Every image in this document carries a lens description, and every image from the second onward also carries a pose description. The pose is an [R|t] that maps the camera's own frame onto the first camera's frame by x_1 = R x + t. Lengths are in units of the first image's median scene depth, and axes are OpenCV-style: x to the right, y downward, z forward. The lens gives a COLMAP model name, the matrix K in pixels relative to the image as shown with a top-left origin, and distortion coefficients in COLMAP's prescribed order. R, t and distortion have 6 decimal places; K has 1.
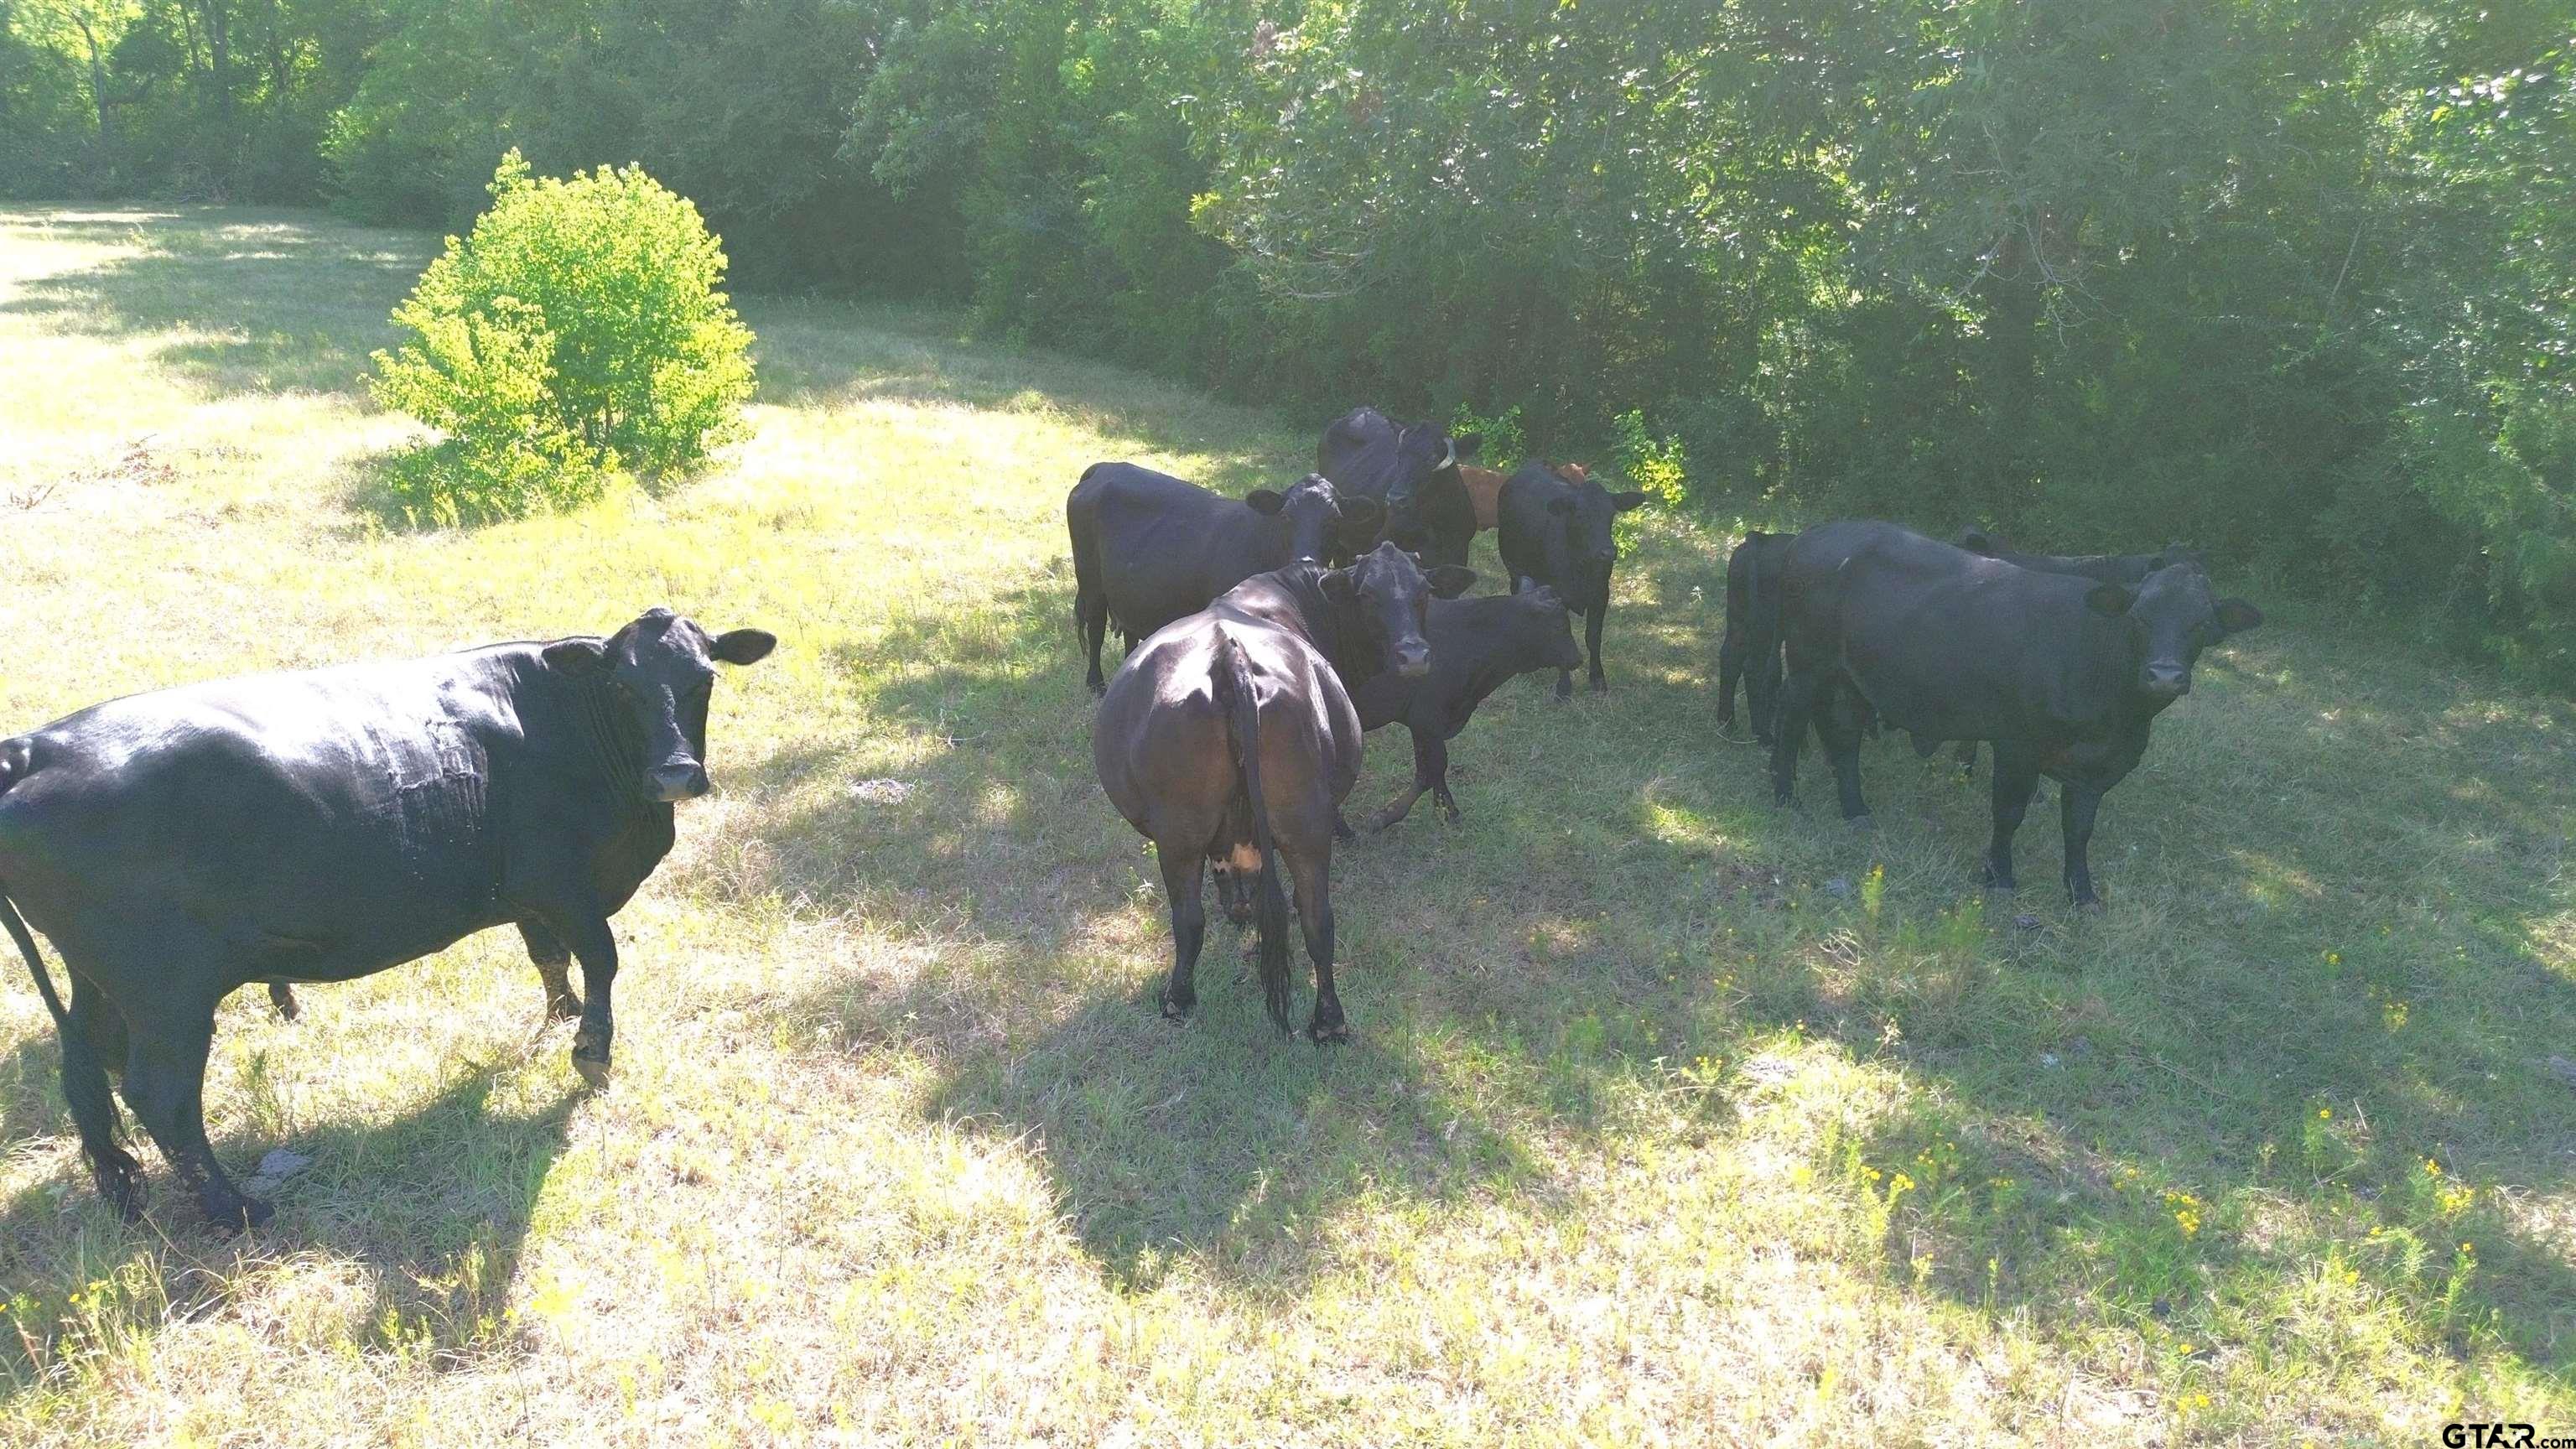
lens RADIAL K [[1751.9, 0, 1326.4], [0, 1751.9, 712.0], [0, 0, 1]] dist [0.031461, -0.018672]
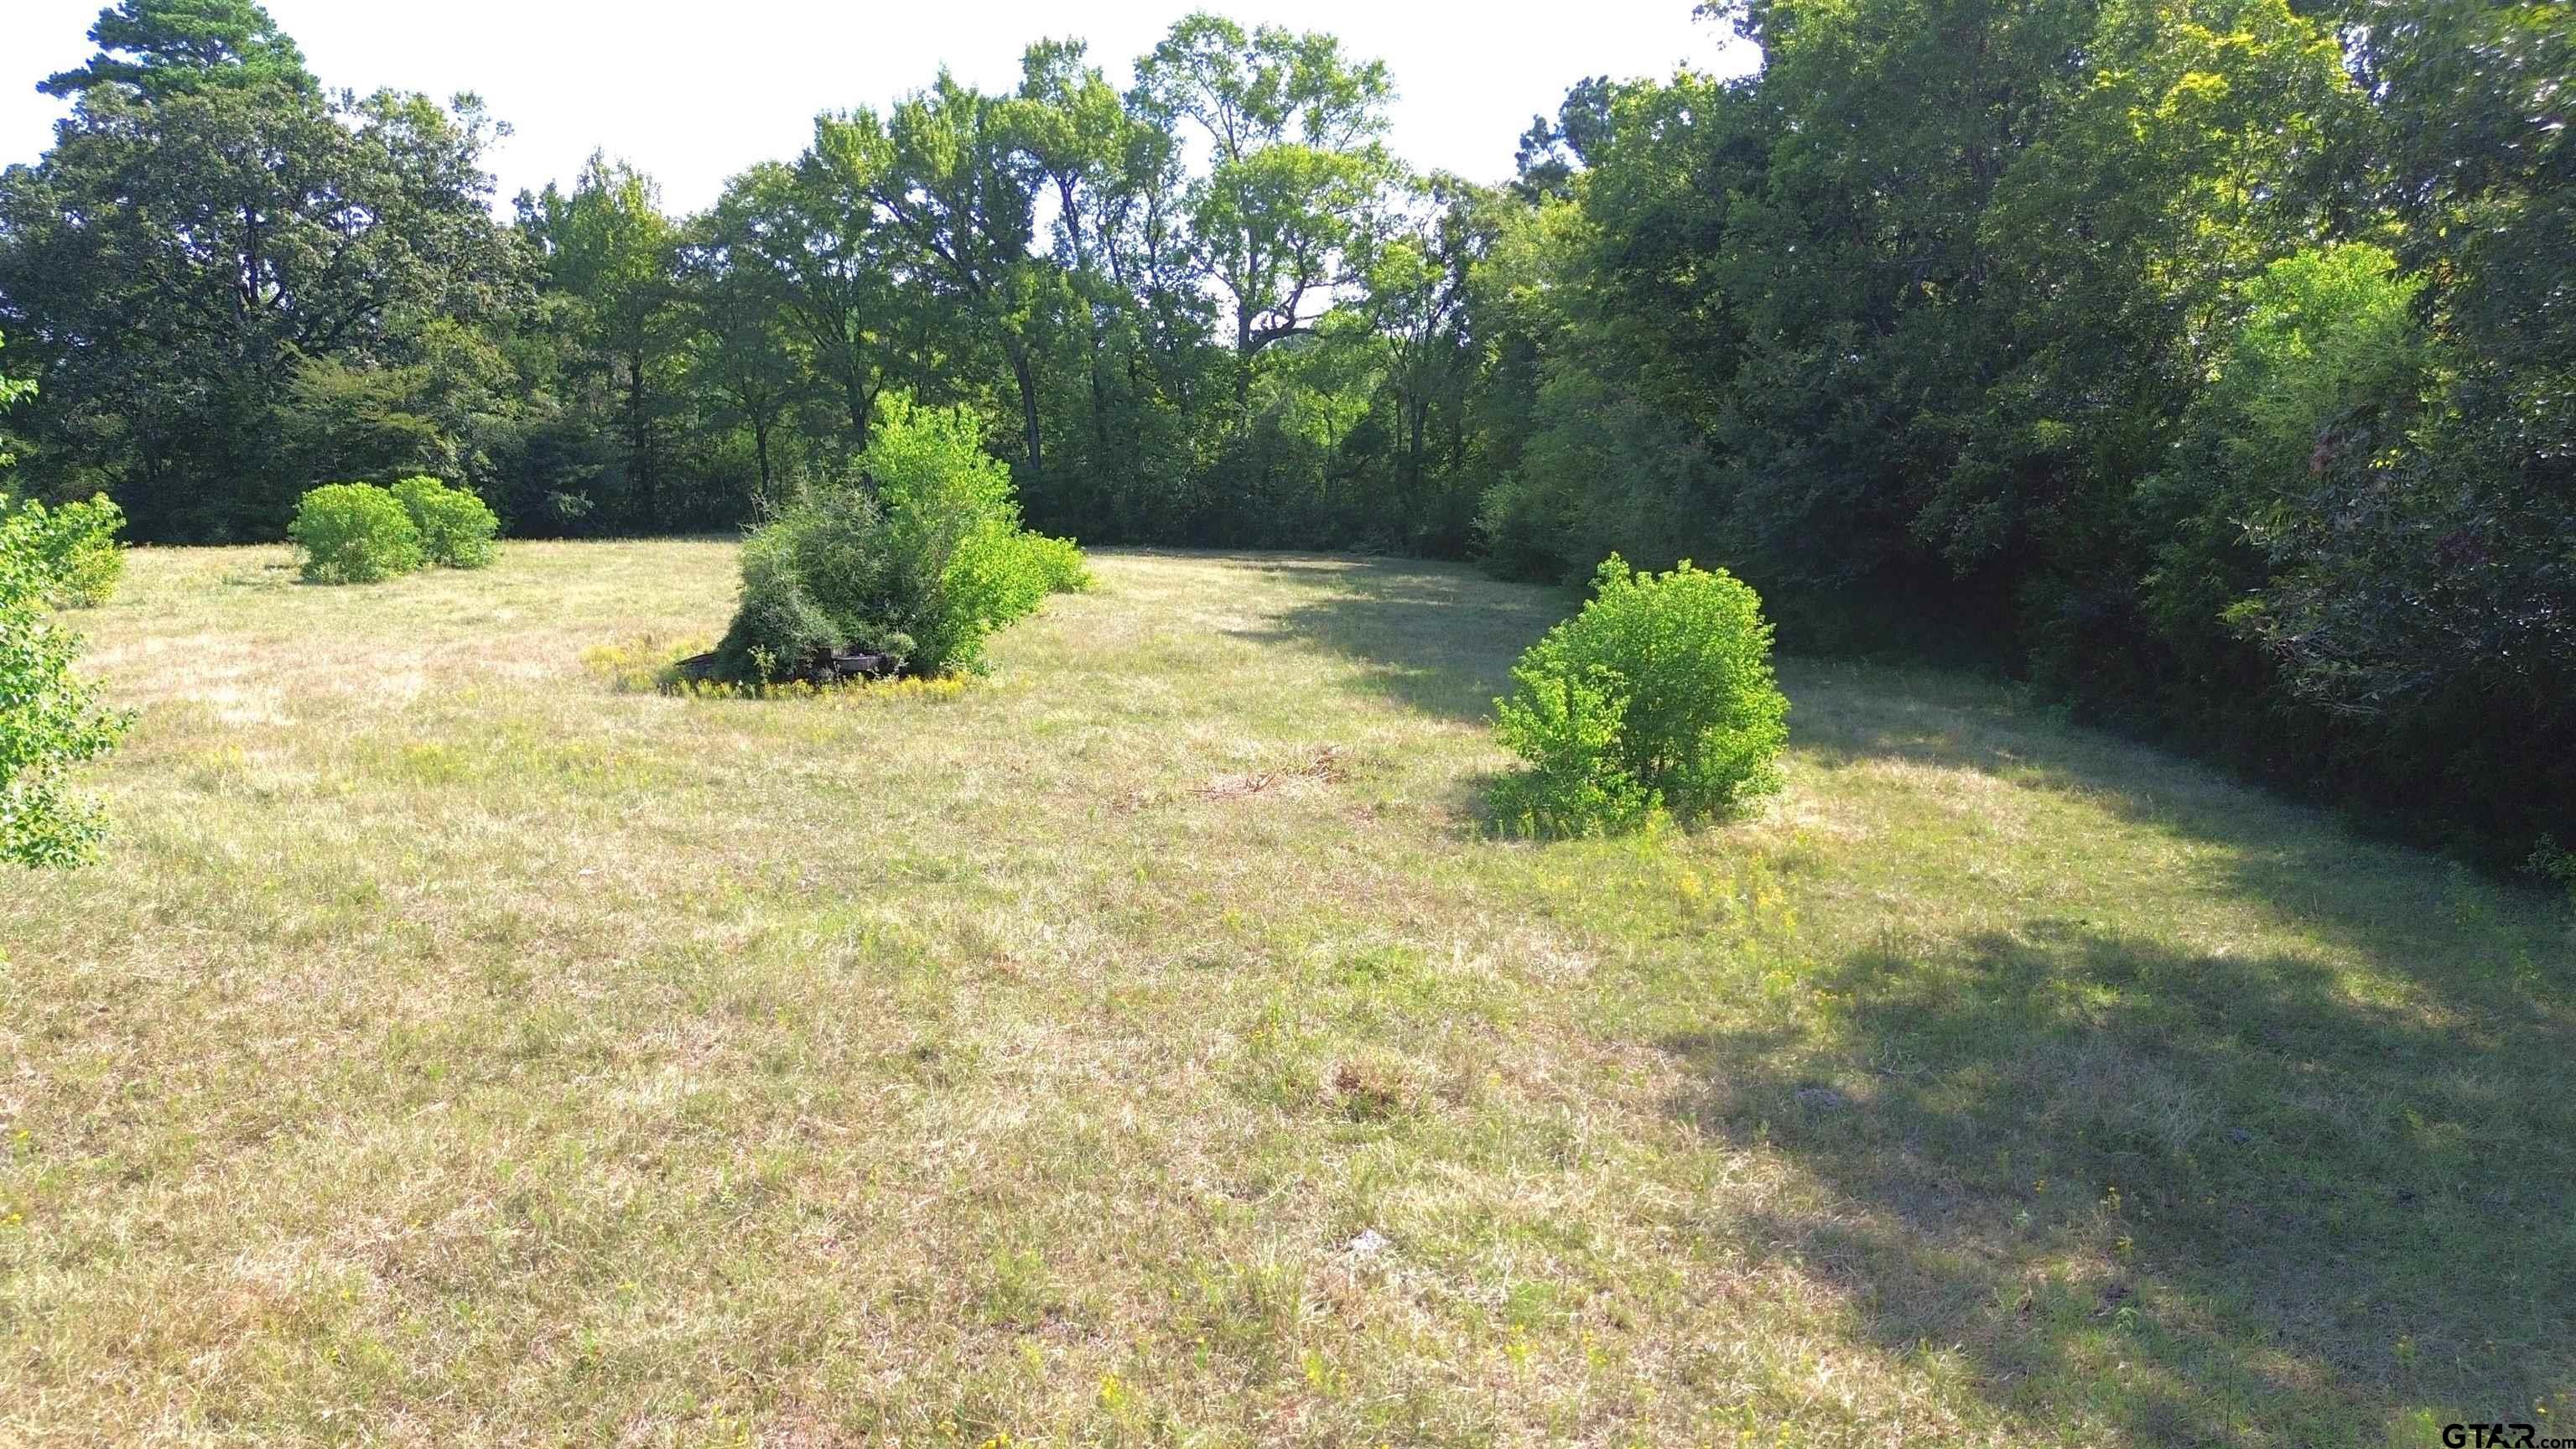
lens RADIAL K [[1751.9, 0, 1326.4], [0, 1751.9, 712.0], [0, 0, 1]] dist [0.031461, -0.018672]
pose [[0.835667, 0.076799, -0.543841, 0.048145], [-0.183520, 0.972309, -0.144692, 0.012163], [0.517669, 0.220721, 0.826620, -0.108738]]
